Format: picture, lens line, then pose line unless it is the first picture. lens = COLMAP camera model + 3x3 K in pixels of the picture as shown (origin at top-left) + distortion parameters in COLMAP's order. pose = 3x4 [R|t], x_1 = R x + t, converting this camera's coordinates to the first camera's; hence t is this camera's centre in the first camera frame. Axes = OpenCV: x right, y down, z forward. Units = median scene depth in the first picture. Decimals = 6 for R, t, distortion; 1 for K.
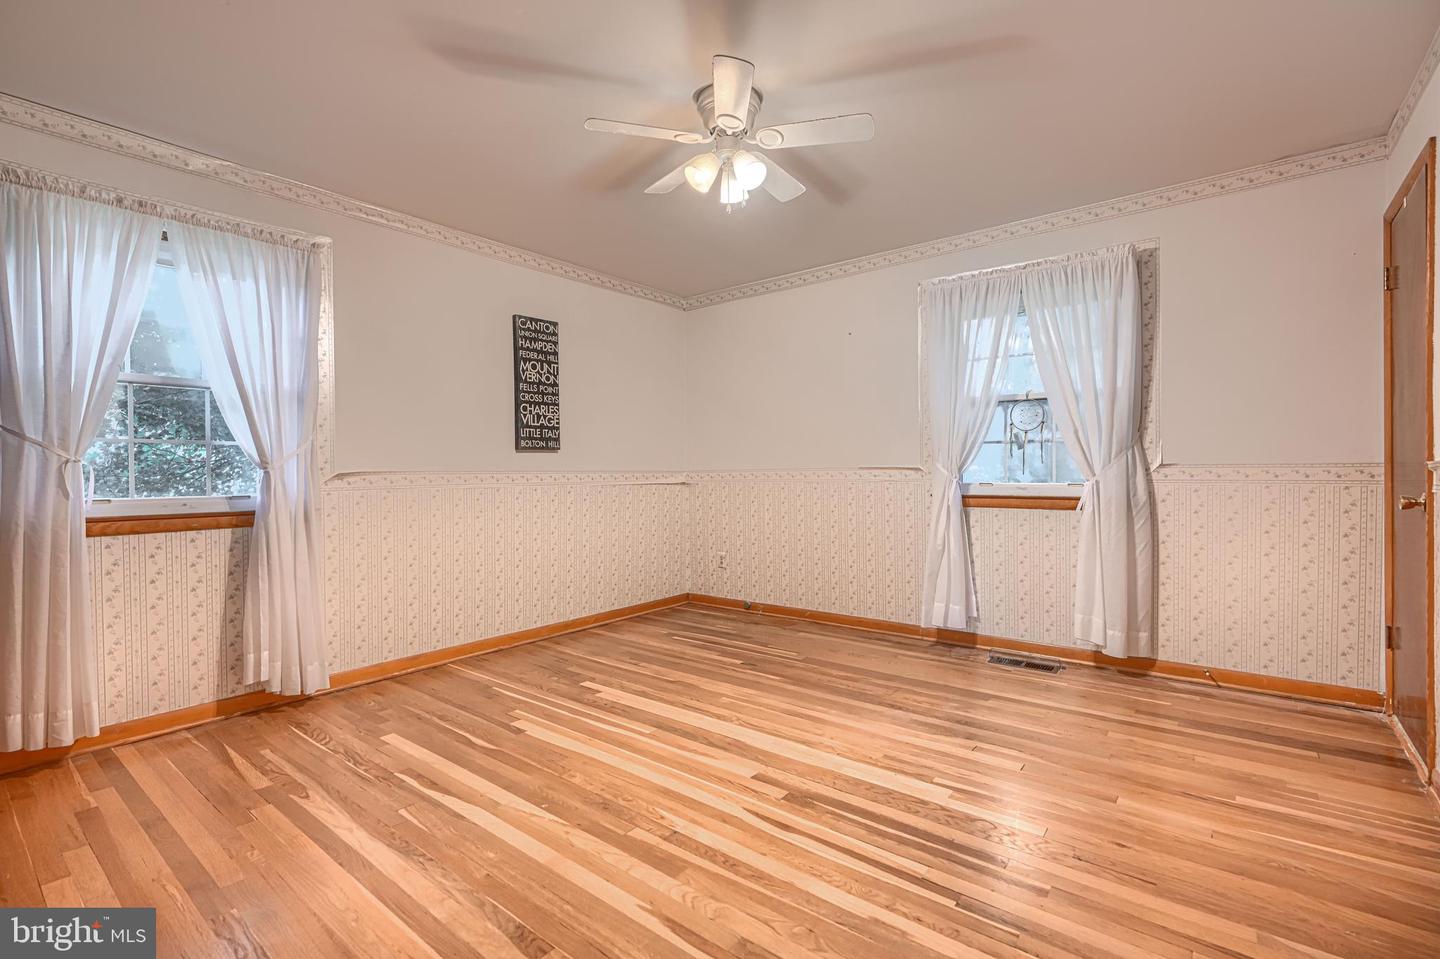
lens RADIAL K [[667.5, 0, 714.7], [0, 667.5, 458.2], [0, 0, 1]] dist [-0.005335, -0.000275]
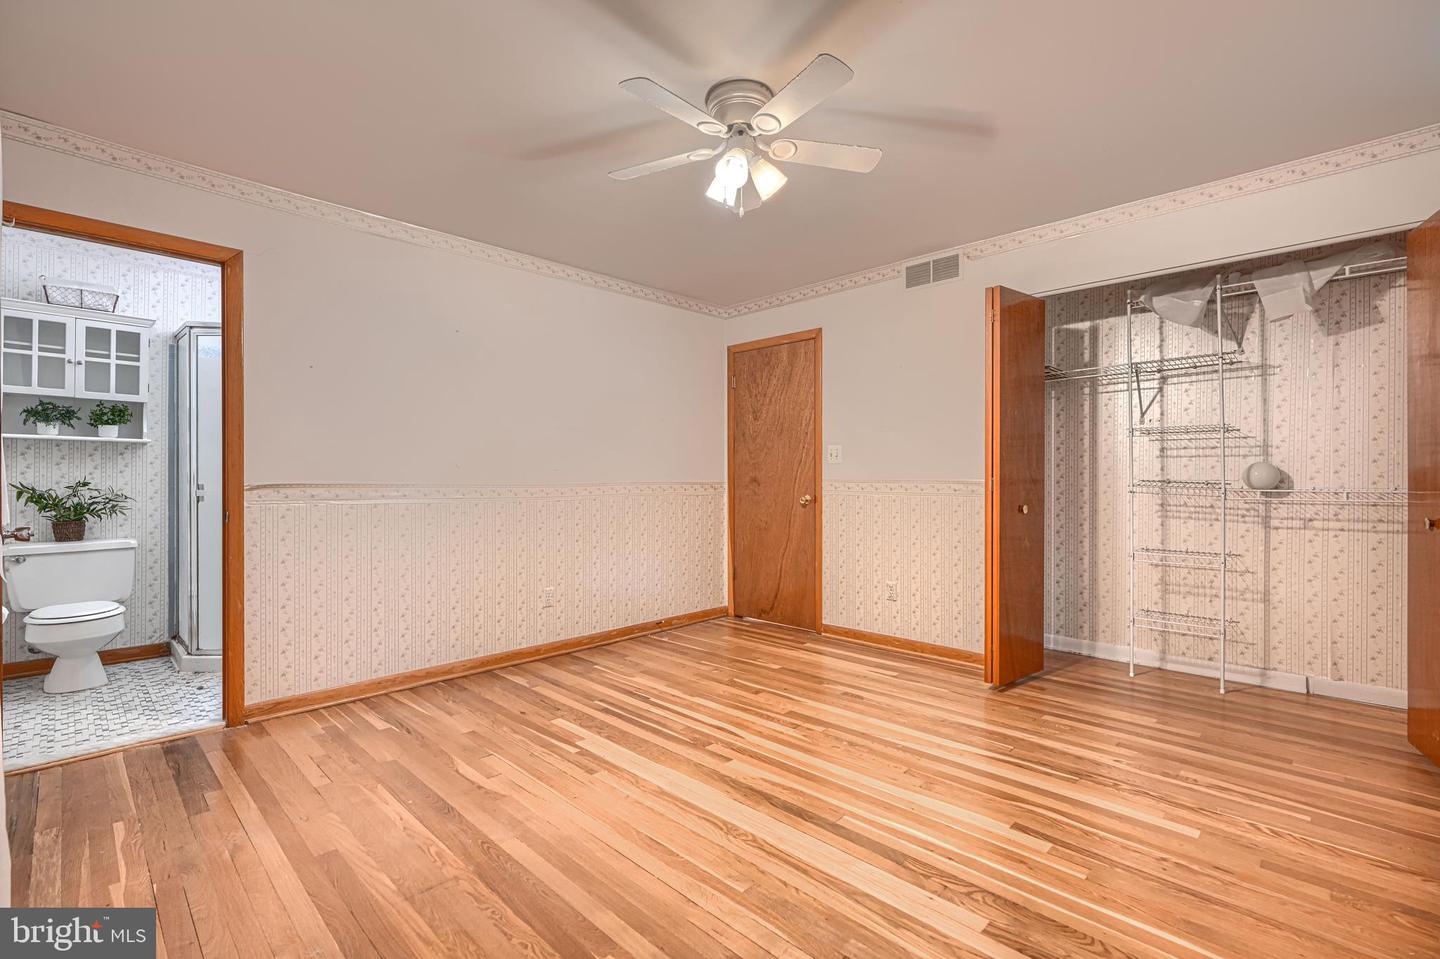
lens RADIAL K [[653.2, 0, 716.7], [0, 653.2, 486.9], [0, 0, 1]] dist [0.000433, 0.000009]
pose [[-0.994803, 0.011474, 0.101172, -0.033026], [0.010357, 0.999880, -0.011558, 0.029351], [-0.101293, -0.010450, -0.994802, 1.912993]]
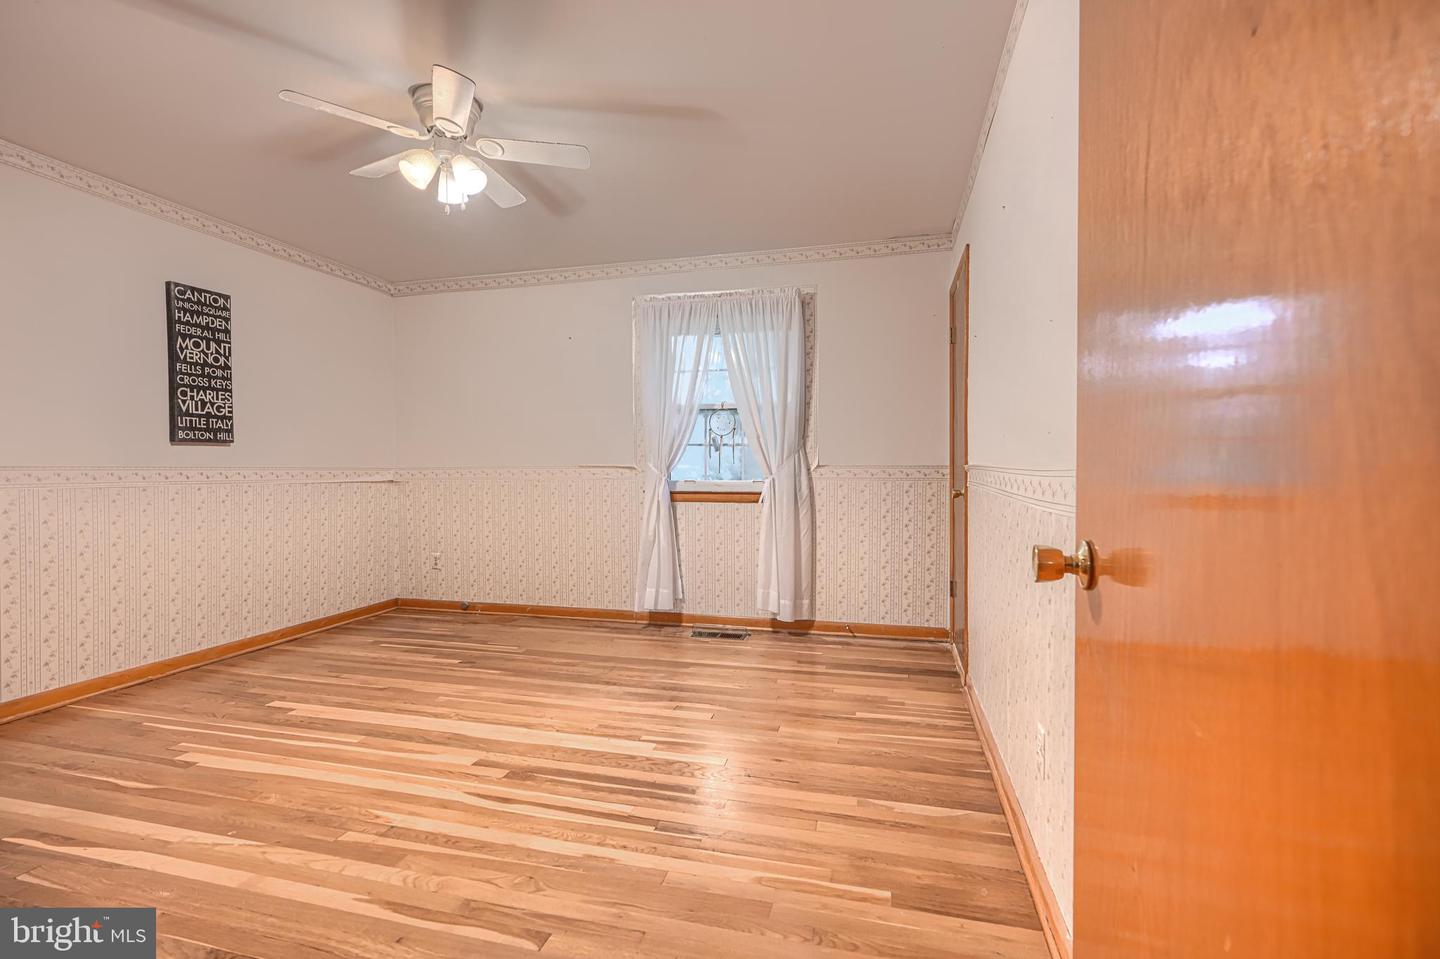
lens RADIAL K [[672.8, 0, 721.5], [0, 672.8, 489.8], [0, 0, 1]] dist [0.008669, 0.000374]
pose [[0.914188, -0.007012, 0.405231, -0.011670], [-0.013365, 0.998785, 0.047434, -0.002556], [-0.405071, -0.048780, 0.912983, -0.085258]]
